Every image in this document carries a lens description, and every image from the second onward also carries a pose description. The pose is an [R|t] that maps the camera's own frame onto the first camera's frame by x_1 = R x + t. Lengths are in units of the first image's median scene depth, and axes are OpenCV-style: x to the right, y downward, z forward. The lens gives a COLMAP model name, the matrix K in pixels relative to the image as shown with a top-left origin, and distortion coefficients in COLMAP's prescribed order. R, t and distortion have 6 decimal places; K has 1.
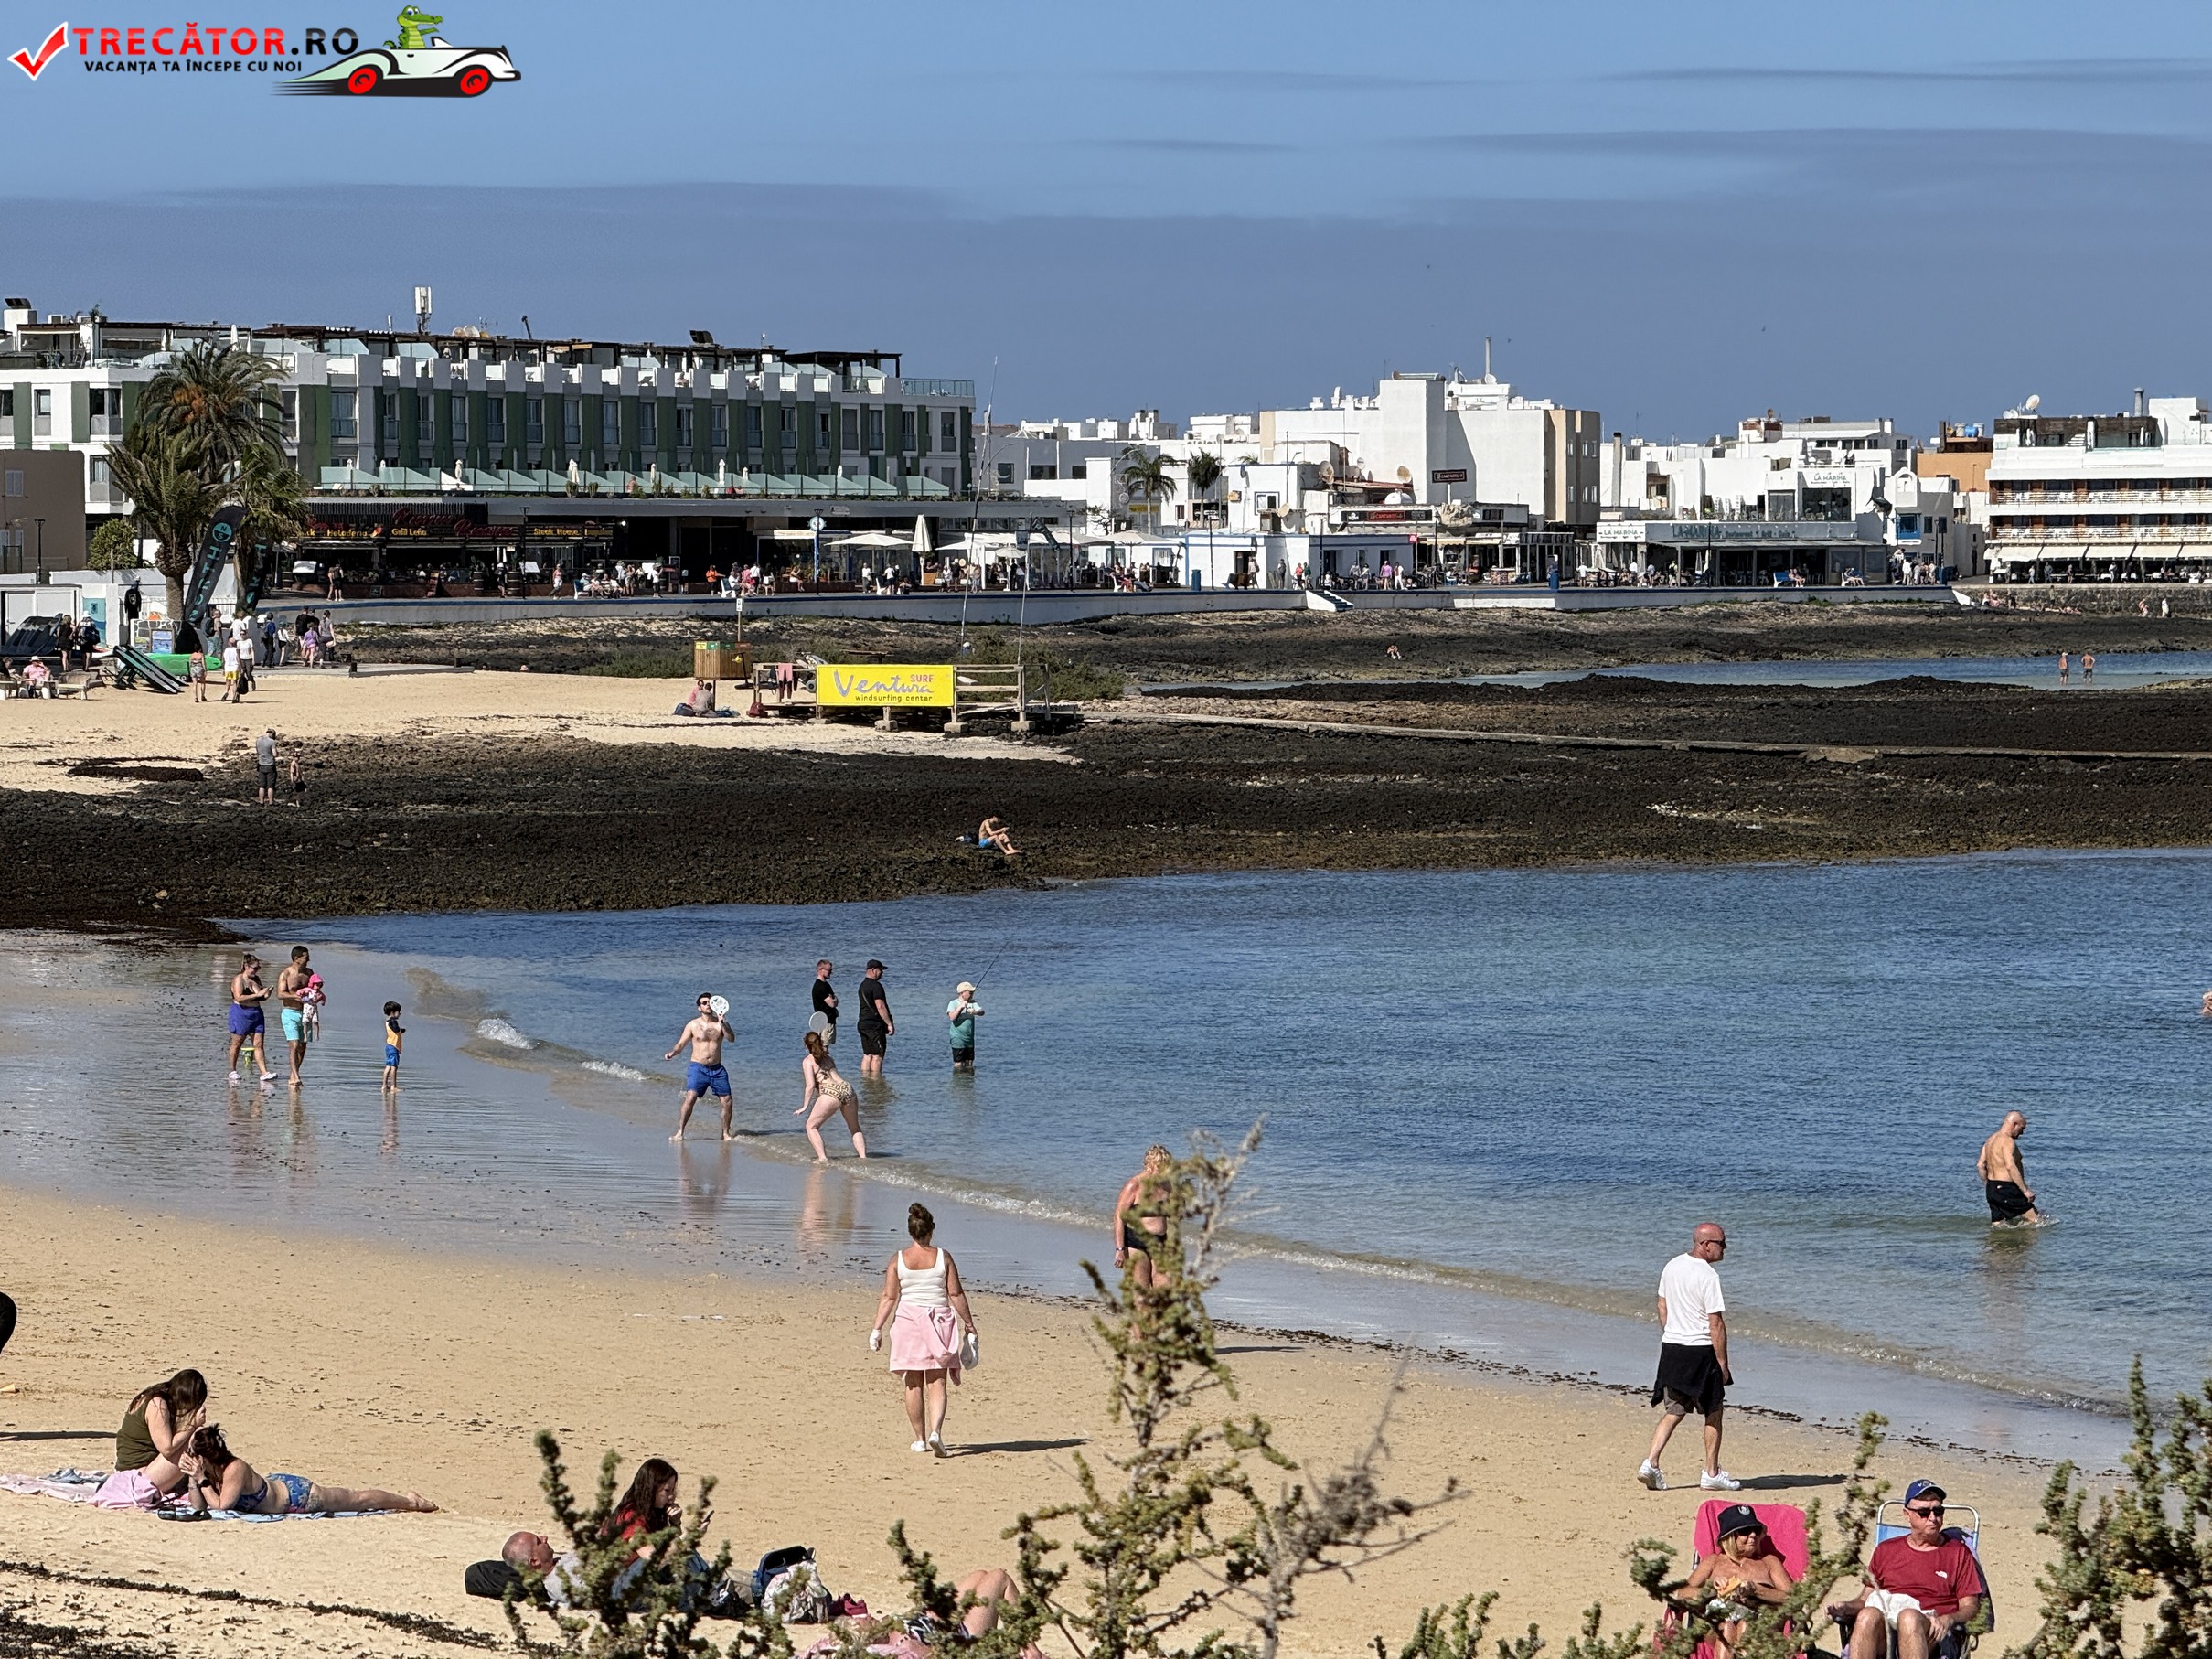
lens RADIAL K [[7689.3, 0, 1094.5], [0, 7689.3, 846.2], [0, 0, 1]] dist [0.217960, 0.000000]
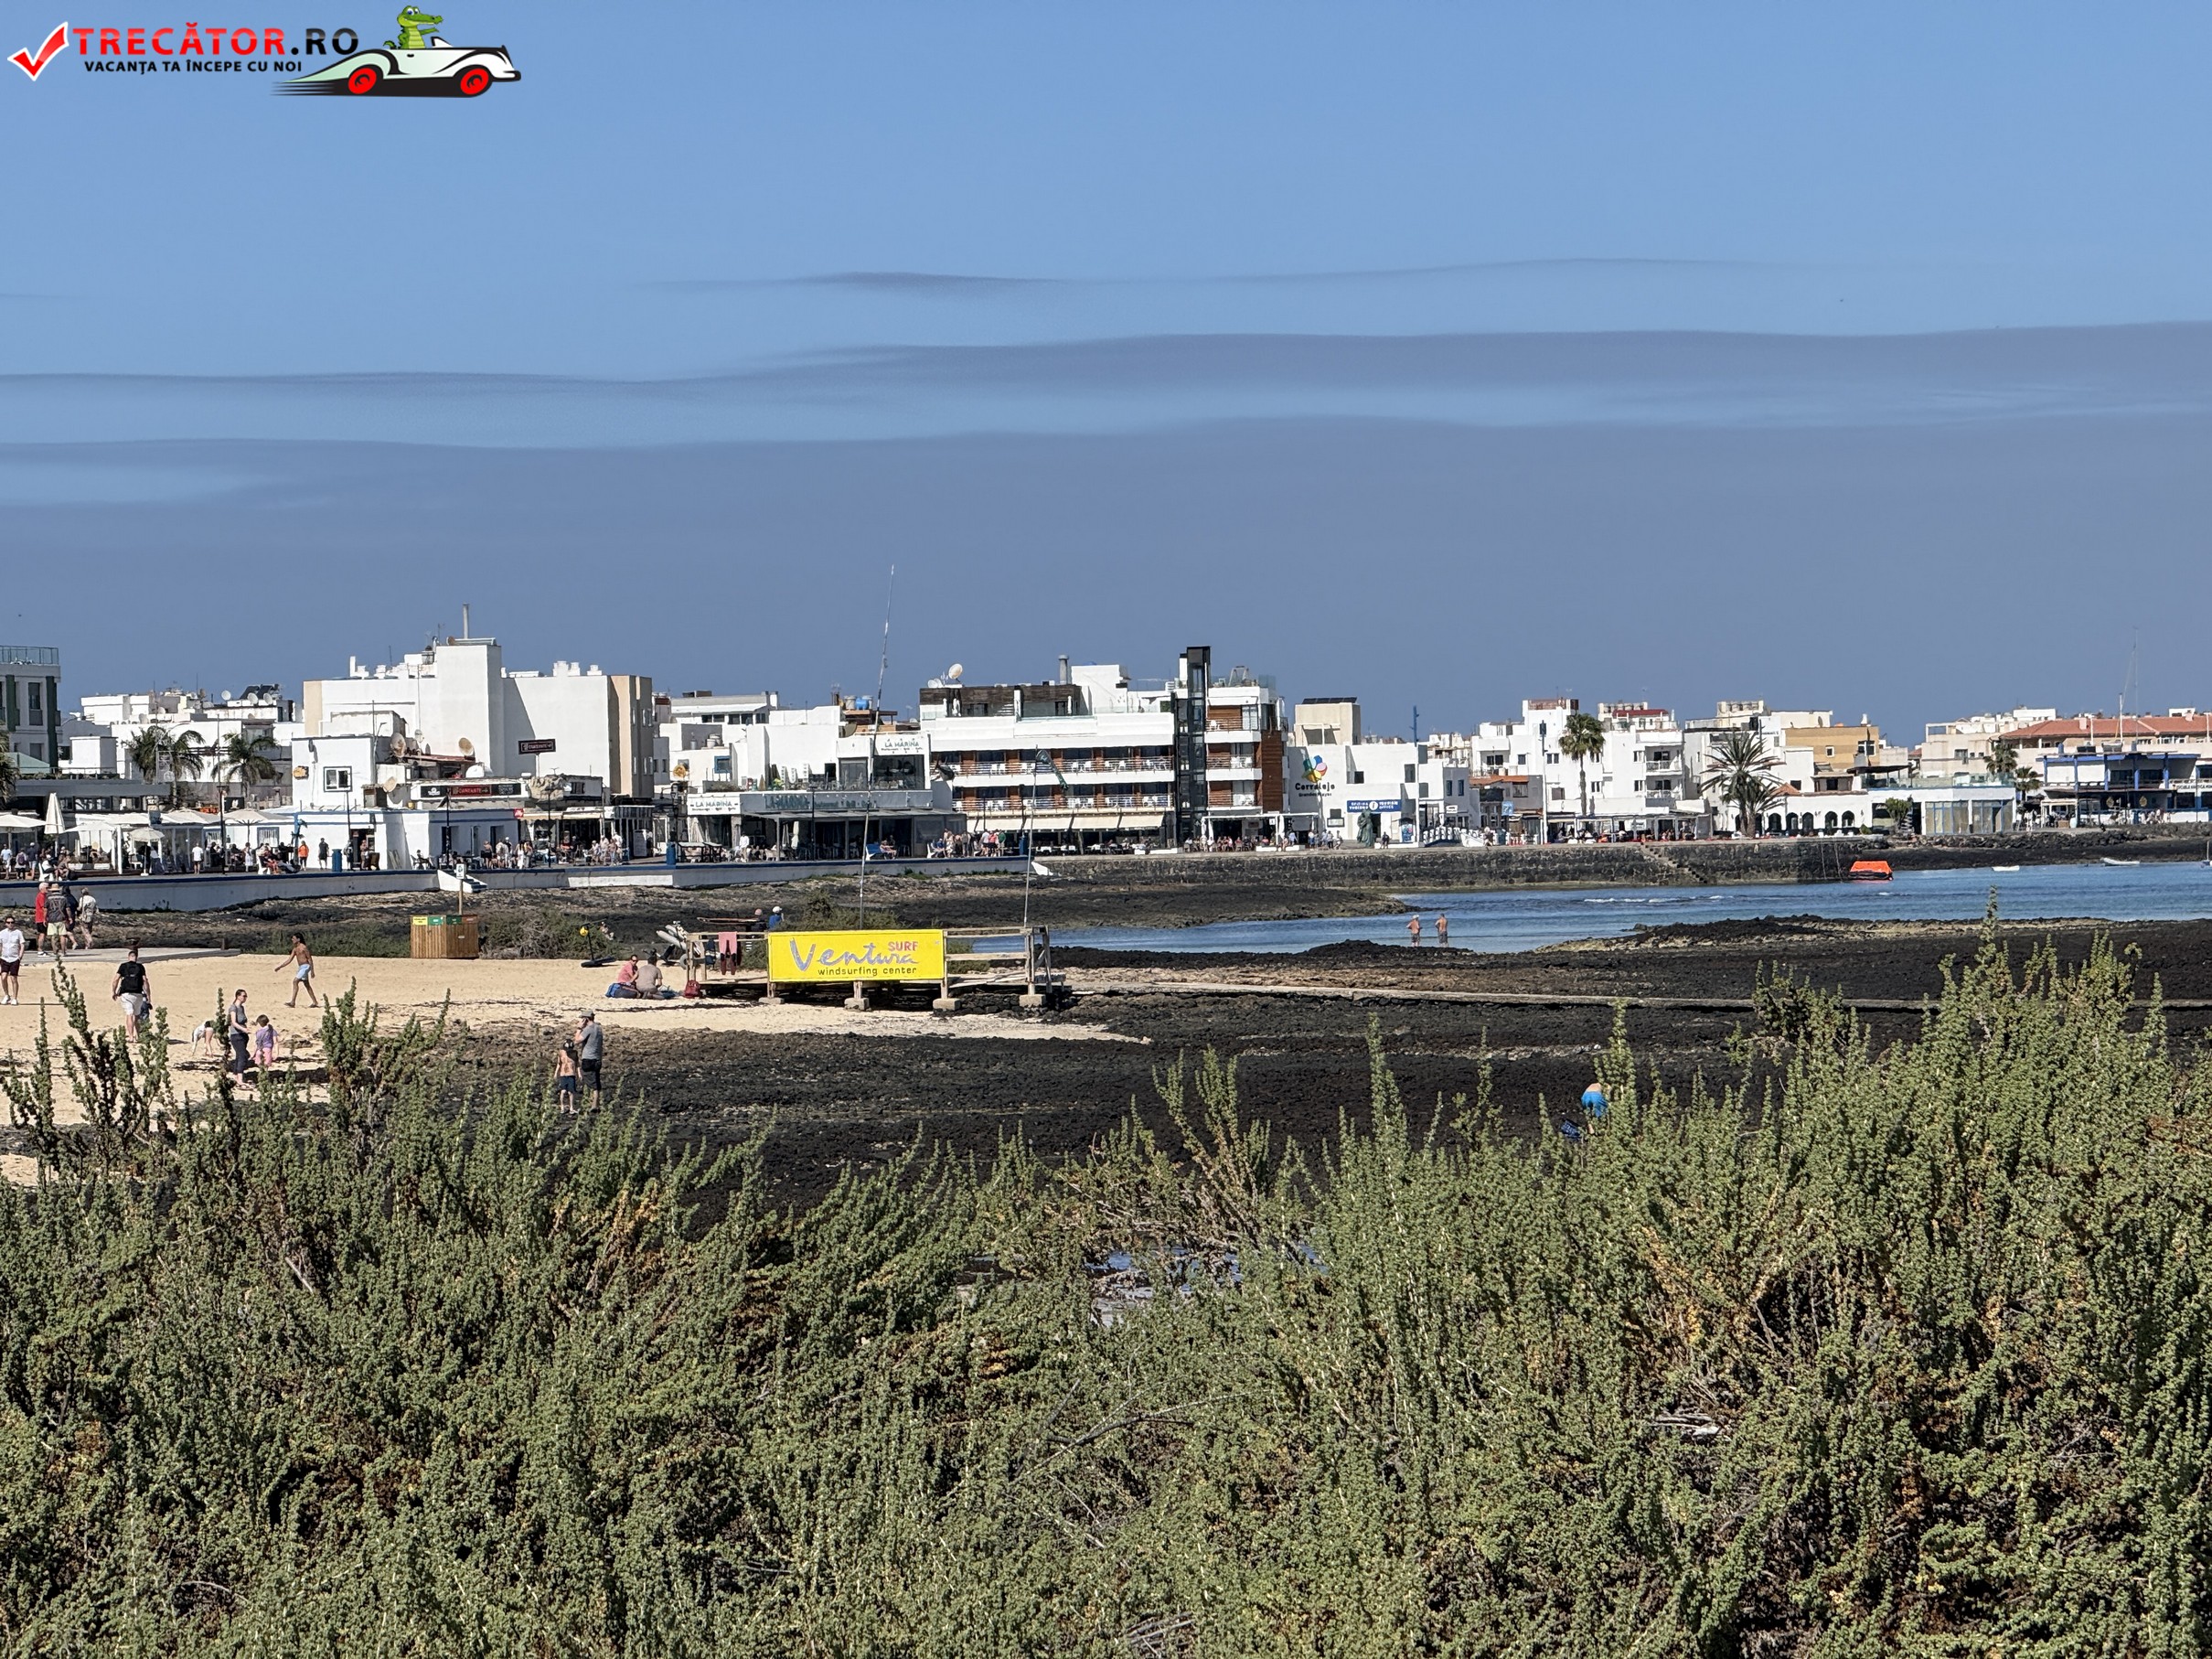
lens RADIAL K [[7689.3, 0, 1110.6], [0, 7689.3, 831.7], [0, 0, 1]] dist [0.217960, 0.000000]
pose [[0.980160, -0.018600, 0.197332, -0.068851], [0.026526, 0.998941, -0.037599, -0.000965], [-0.196423, 0.042088, 0.979615, 0.074262]]
